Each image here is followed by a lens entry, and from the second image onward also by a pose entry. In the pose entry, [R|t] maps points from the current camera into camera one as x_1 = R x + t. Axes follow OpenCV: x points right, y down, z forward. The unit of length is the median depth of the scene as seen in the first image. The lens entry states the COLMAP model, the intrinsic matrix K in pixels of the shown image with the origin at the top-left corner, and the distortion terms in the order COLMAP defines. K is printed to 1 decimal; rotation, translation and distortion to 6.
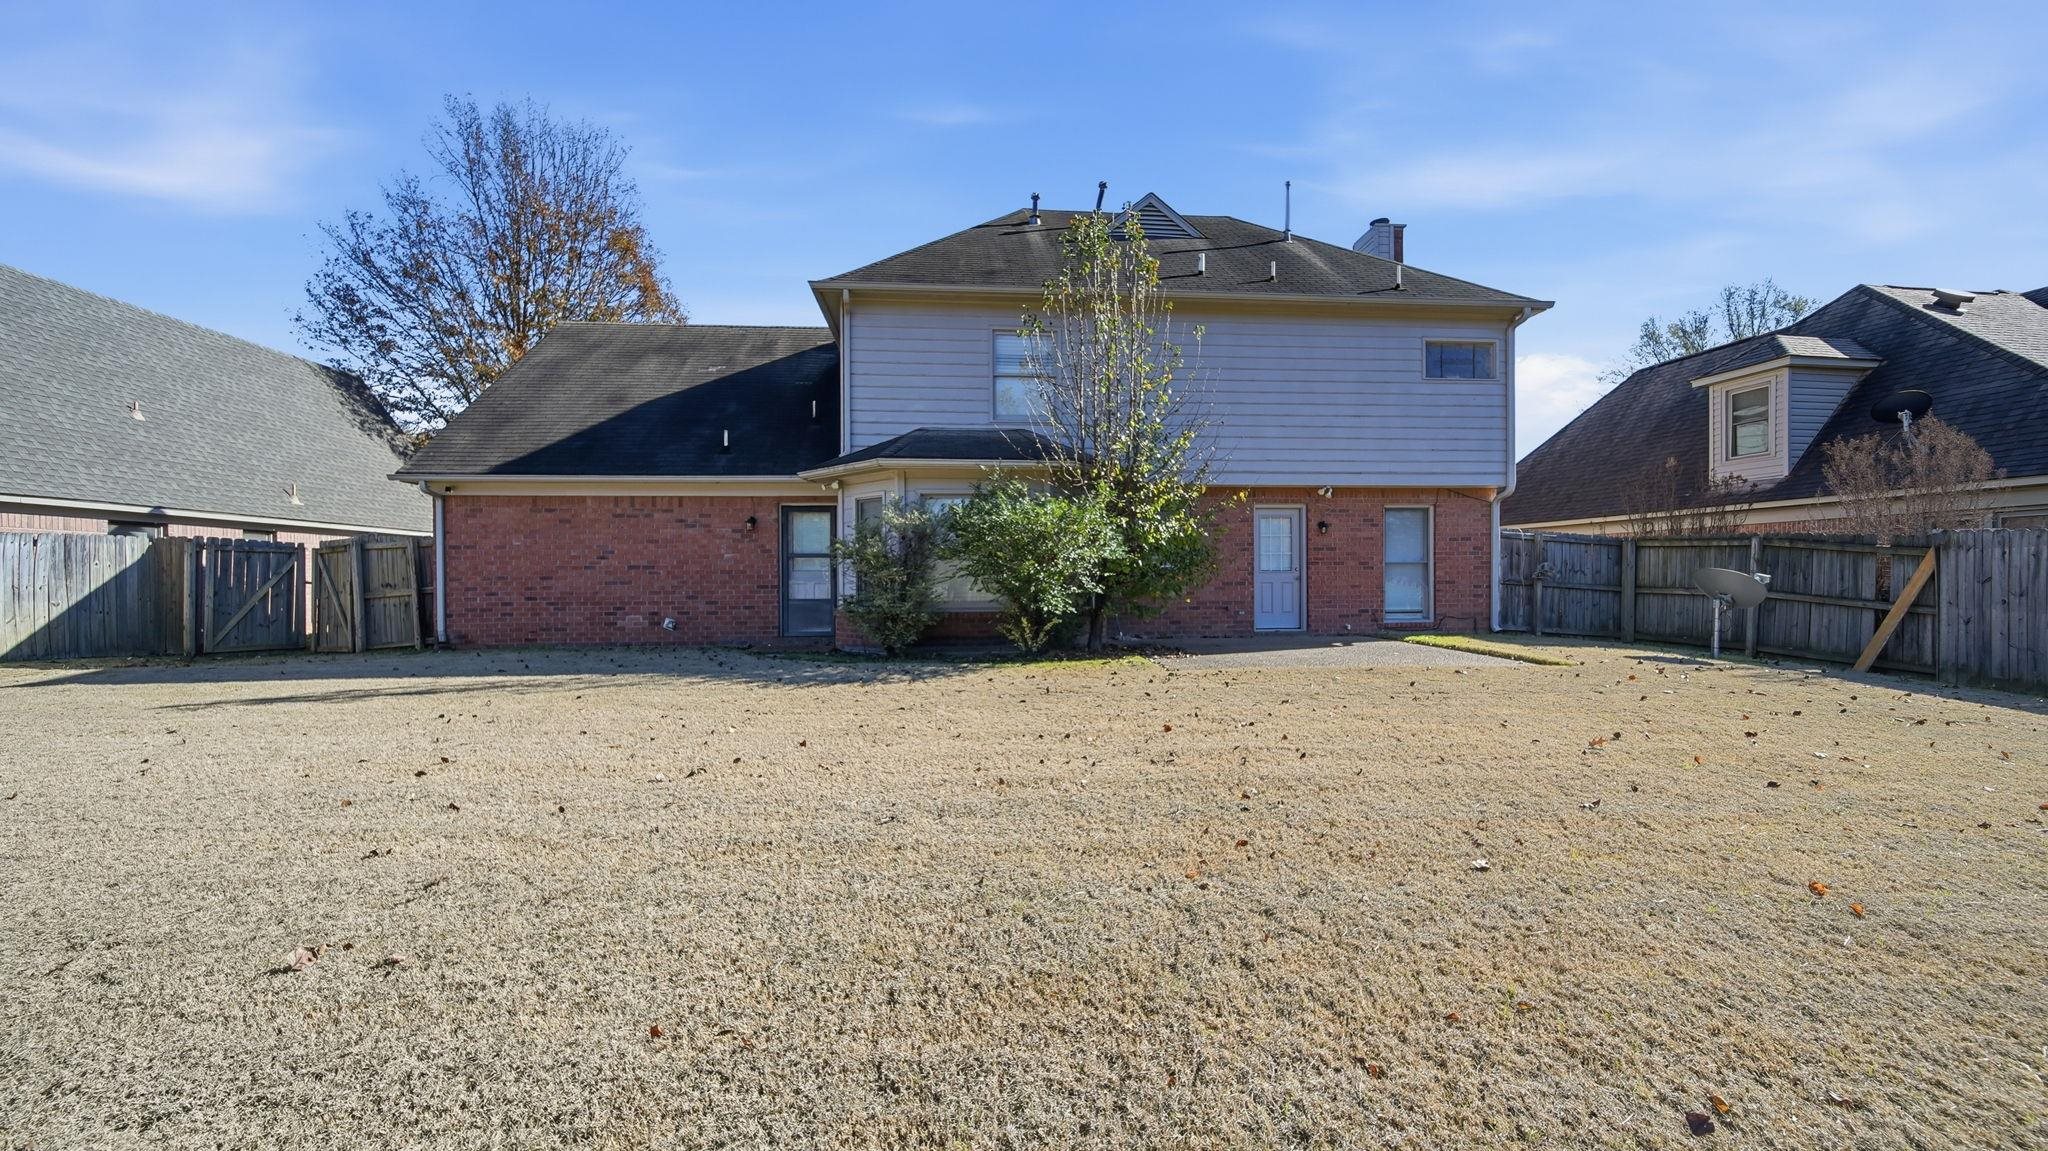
lens RADIAL K [[739.5, 0, 1018.1], [0, 739.5, 583.6], [0, 0, 1]] dist [-0.001226, -0.000871]
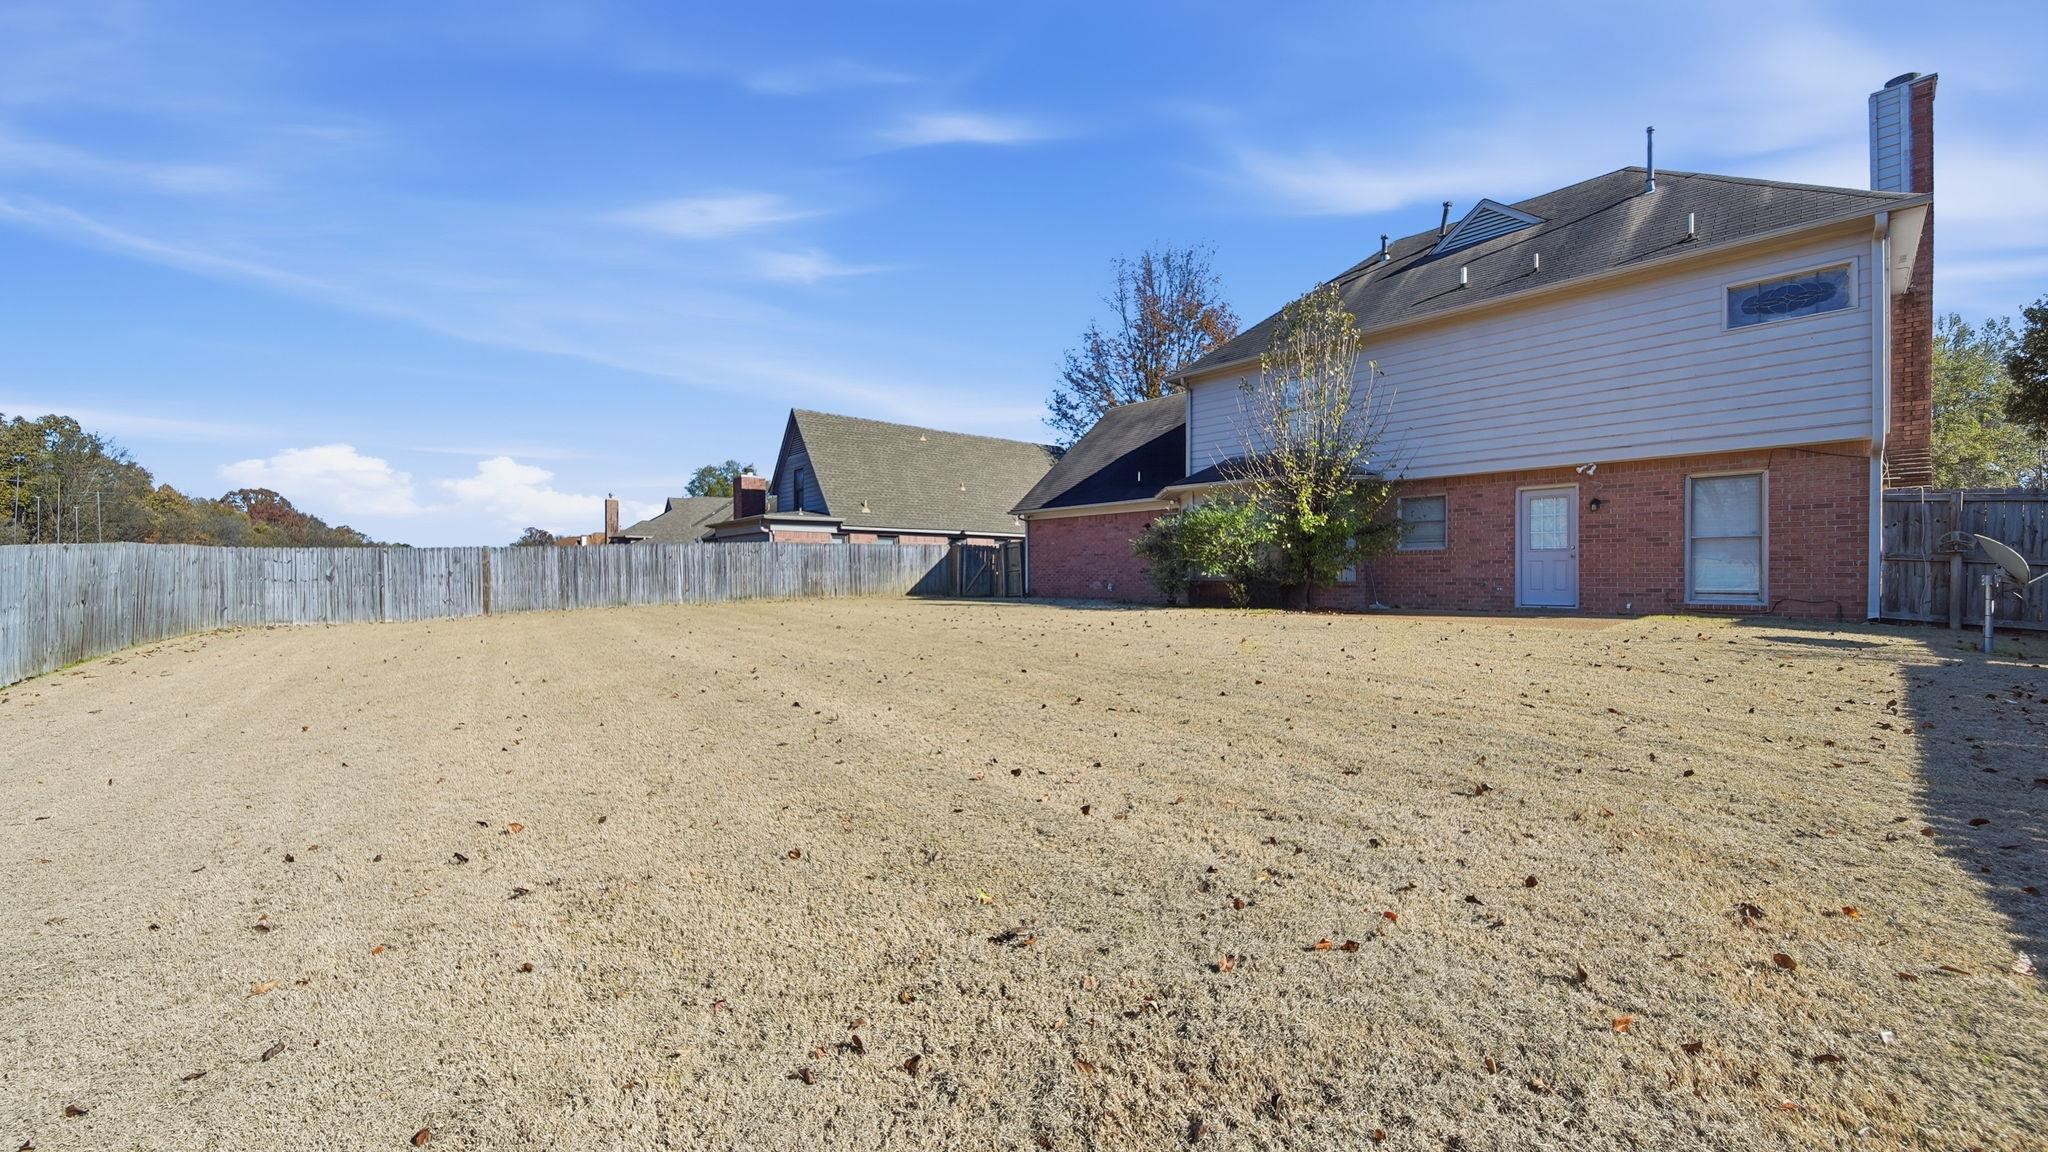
lens RADIAL K [[739.5, 0, 1031.7], [0, 739.5, 572.7], [0, 0, 1]] dist [-0.001226, -0.000871]
pose [[0.615189, 0.004442, -0.788367, 0.734219], [-0.006407, 0.999979, 0.000634, 0.019849], [0.788354, 0.004661, 0.615205, -0.205194]]
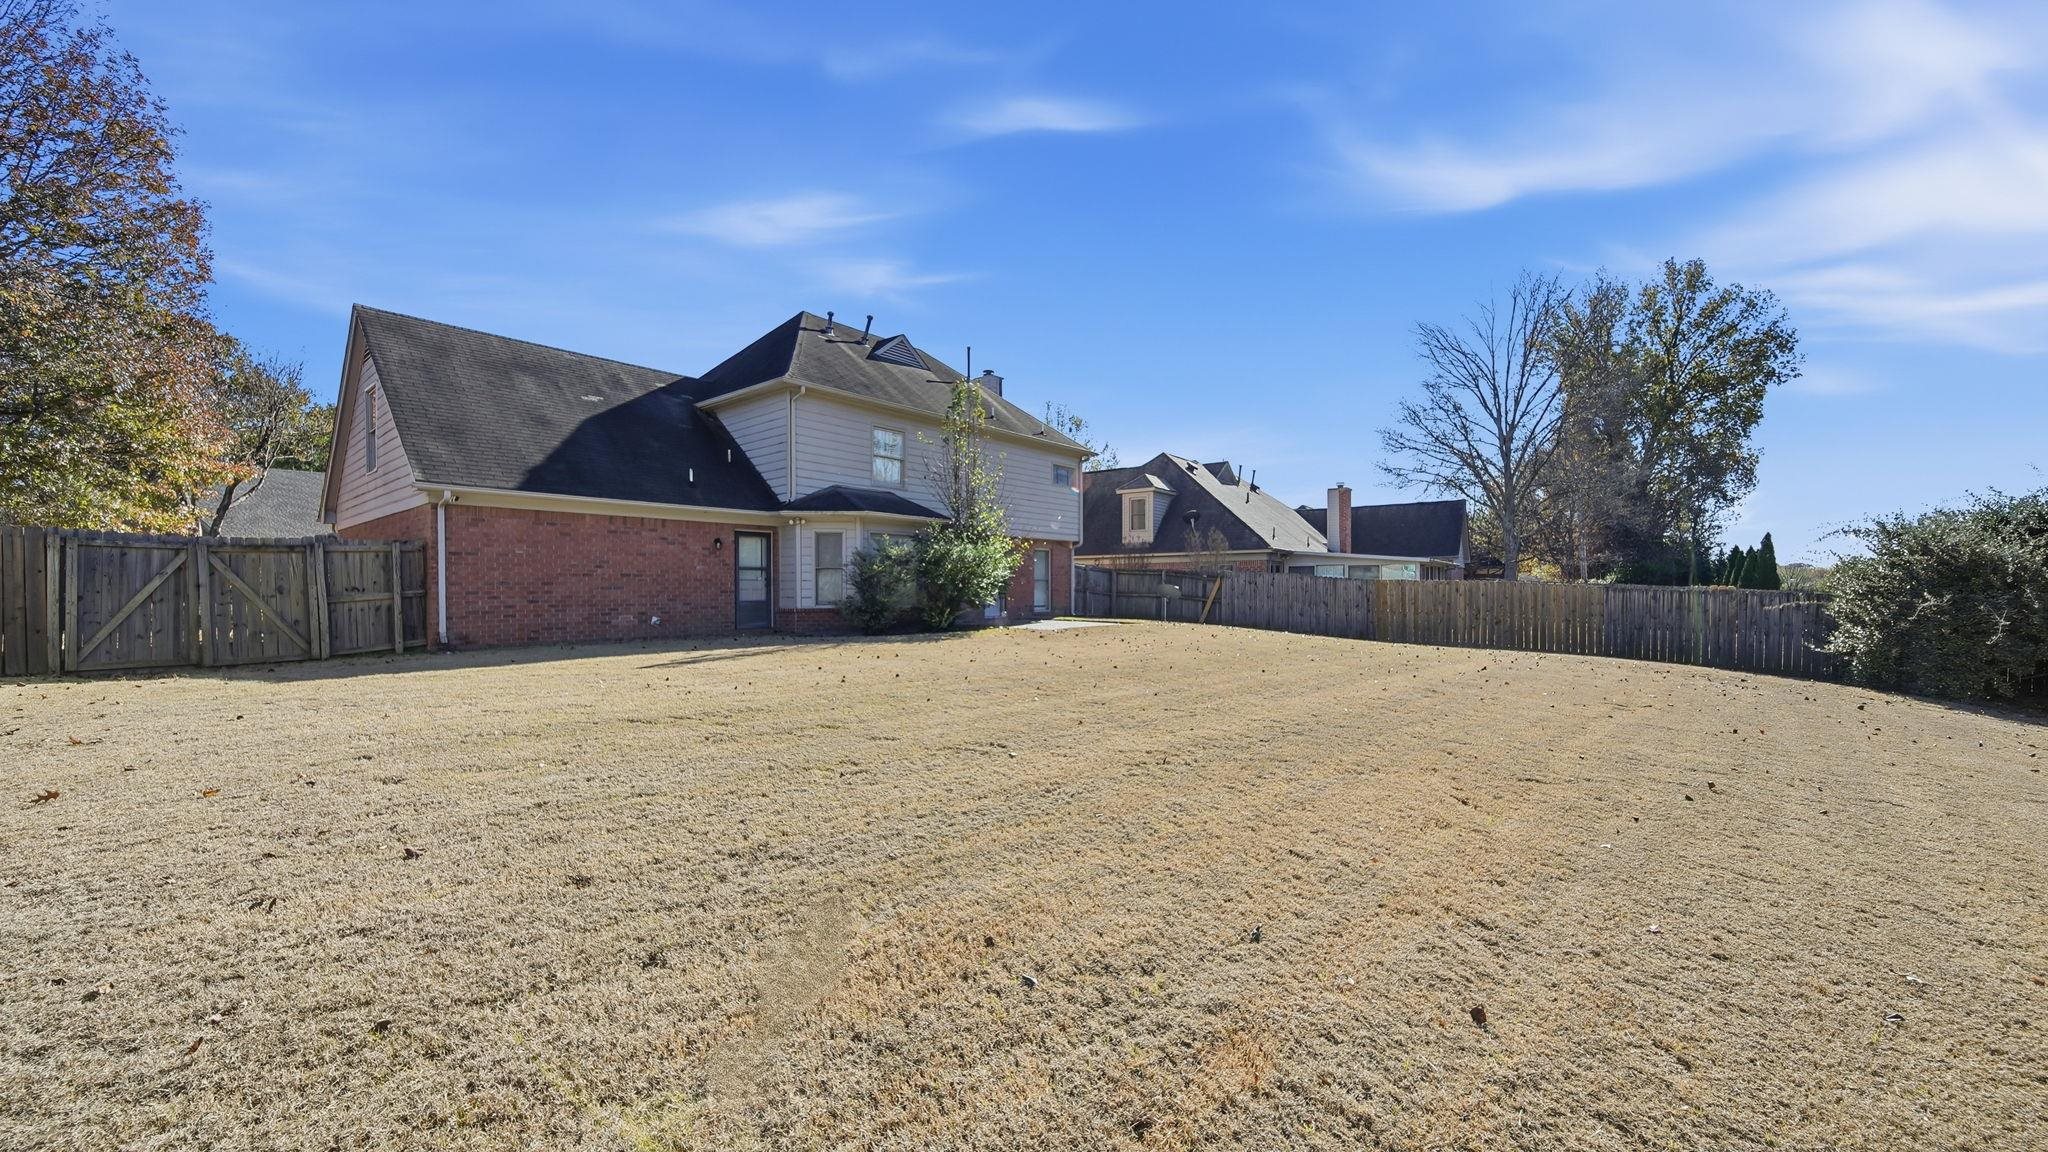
lens RADIAL K [[739.5, 0, 1023.3], [0, 739.5, 594.7], [0, 0, 1]] dist [-0.001226, -0.000871]
pose [[0.706864, -0.000850, 0.707349, -0.850642], [0.000875, 1.000000, 0.000327, 0.009544], [-0.707349, 0.000388, 0.706865, -0.293593]]
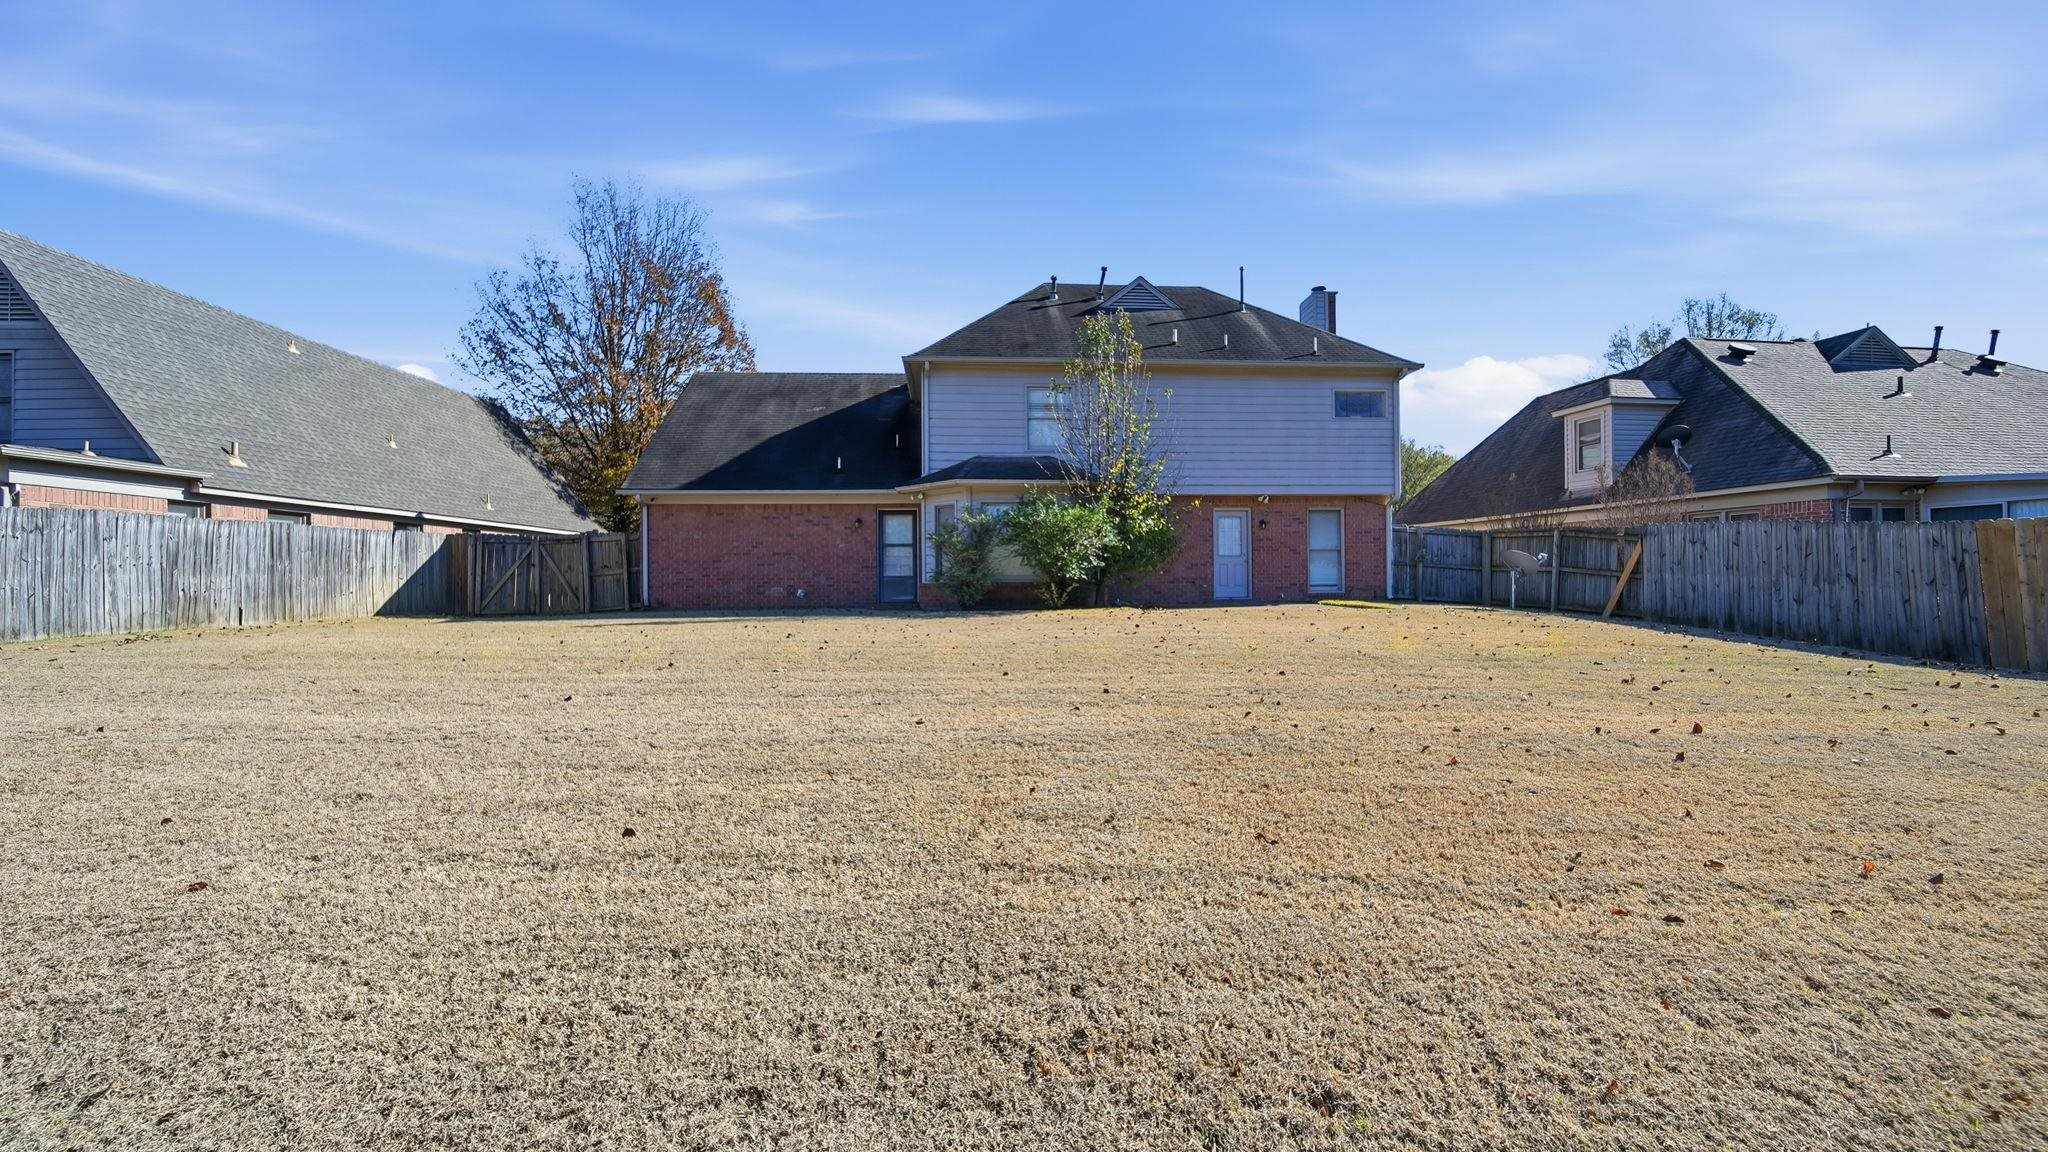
lens RADIAL K [[739.5, 0, 1020.7], [0, 739.5, 574.9], [0, 0, 1]] dist [-0.001226, -0.000871]
pose [[0.999989, -0.003013, -0.003552, -0.040032], [0.002972, 0.999927, -0.011699, 0.034845], [0.003587, 0.011688, 0.999925, -0.398065]]
